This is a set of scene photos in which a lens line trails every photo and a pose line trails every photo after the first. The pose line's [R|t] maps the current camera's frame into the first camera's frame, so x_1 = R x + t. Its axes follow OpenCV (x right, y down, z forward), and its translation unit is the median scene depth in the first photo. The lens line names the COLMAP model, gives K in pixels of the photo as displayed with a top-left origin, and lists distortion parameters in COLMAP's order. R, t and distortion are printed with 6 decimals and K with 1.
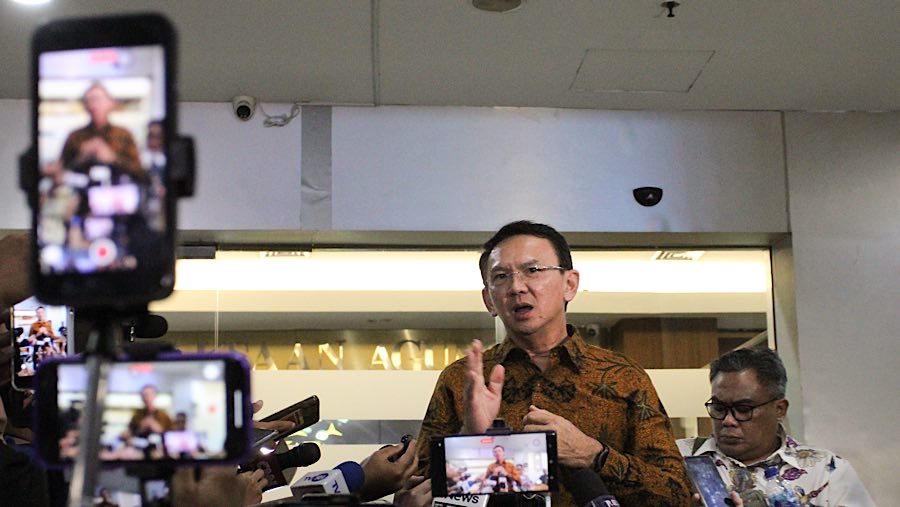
lens RADIAL K [[1597.9, 0, 442.7], [0, 1597.9, 296.2], [0, 0, 1]] dist [0.076058, 0.000000]
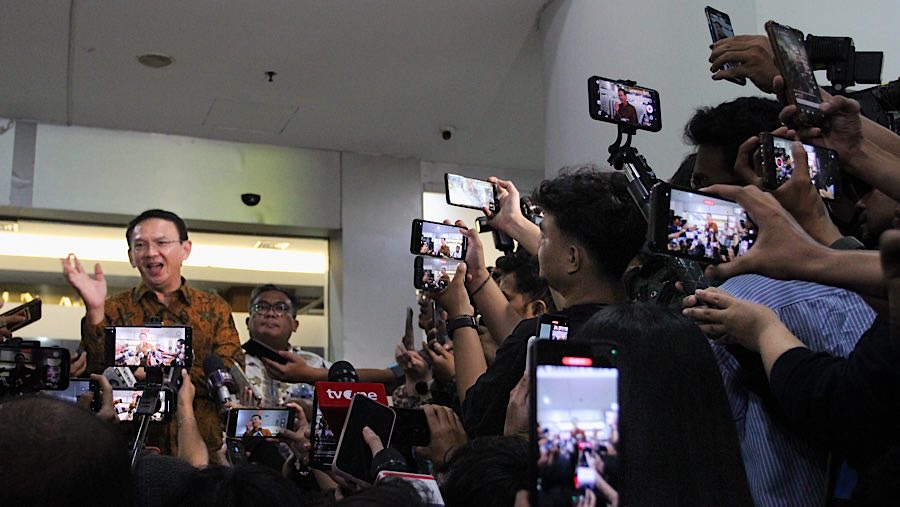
lens RADIAL K [[1597.9, 0, 448.6], [0, 1597.9, 260.1], [0, 0, 1]] dist [0.076058, 0.000000]
pose [[0.961126, 0.058061, 0.269937, -0.095559], [-0.055072, 0.998308, -0.018642, 0.012105], [-0.270563, 0.003051, 0.962698, -0.498522]]
